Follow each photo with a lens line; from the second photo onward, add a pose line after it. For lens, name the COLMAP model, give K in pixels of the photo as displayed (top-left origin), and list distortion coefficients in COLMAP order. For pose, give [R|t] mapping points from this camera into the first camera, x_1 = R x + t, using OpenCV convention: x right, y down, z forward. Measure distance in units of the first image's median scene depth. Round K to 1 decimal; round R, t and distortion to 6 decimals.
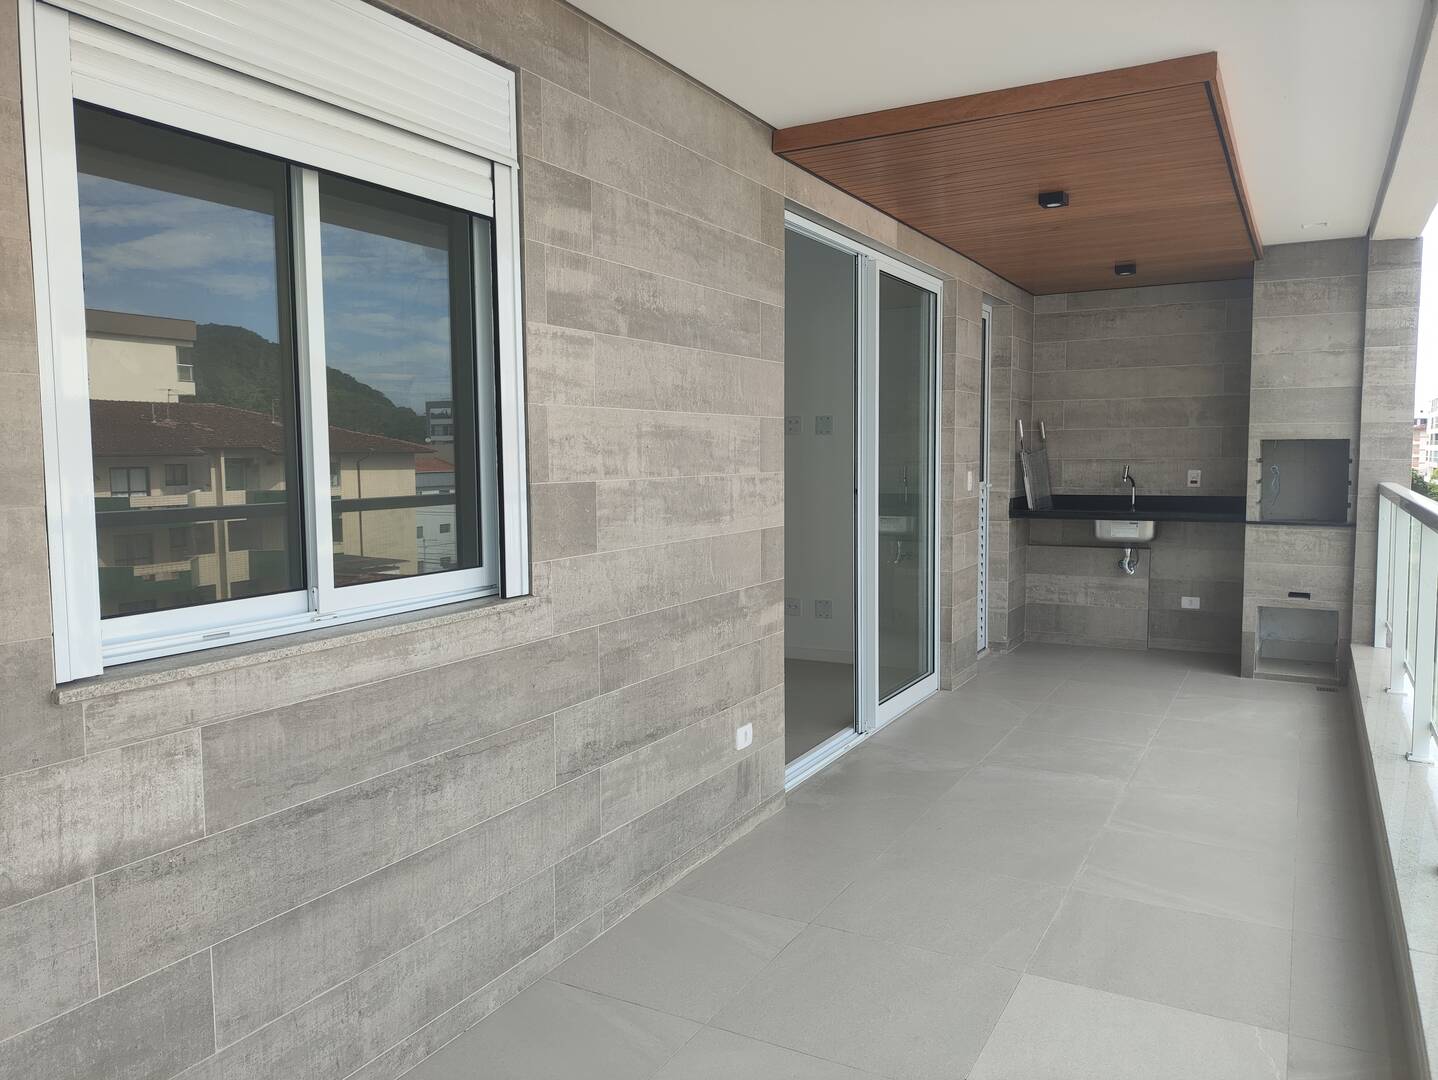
lens RADIAL K [[1001.6, 0, 715.3], [0, 1001.6, 492.8], [0, 0, 1]] dist [0.069011, -0.207070]
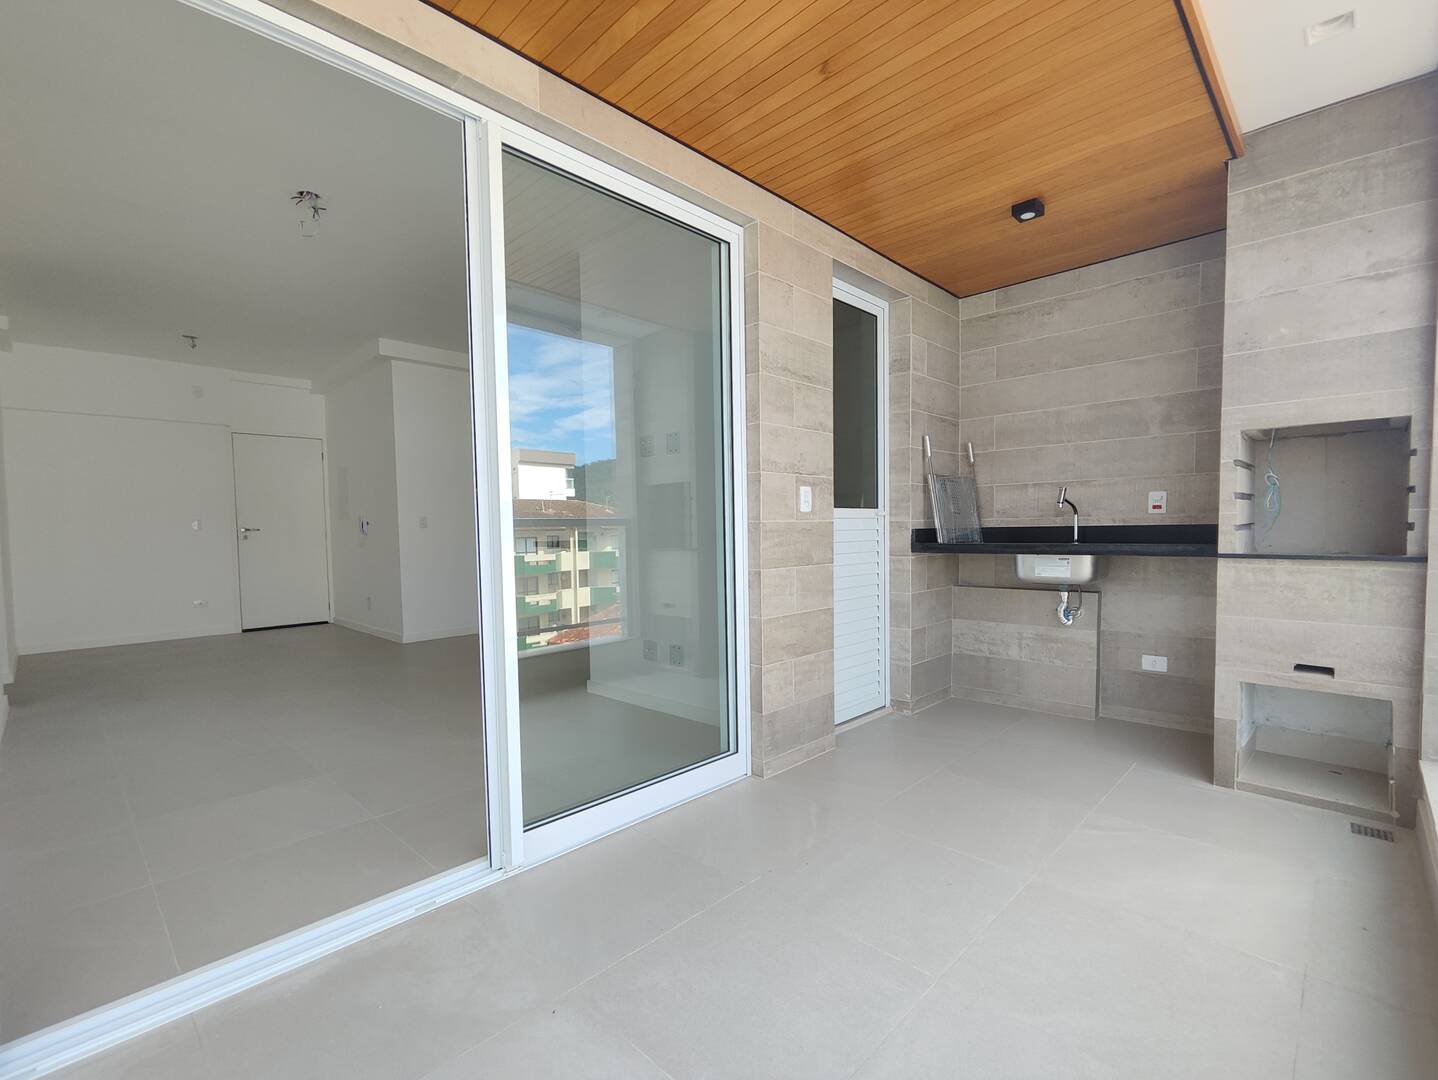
lens RADIAL K [[658.5, 0, 719.0], [0, 658.5, 540.0], [0, 0, 1]] dist [-0.022033, 0.000171]
pose [[0.971705, -0.000194, -0.236199, 0.286575], [-0.003648, 0.999868, -0.015827, 0.025500], [0.236171, 0.016240, 0.971576, 0.467614]]
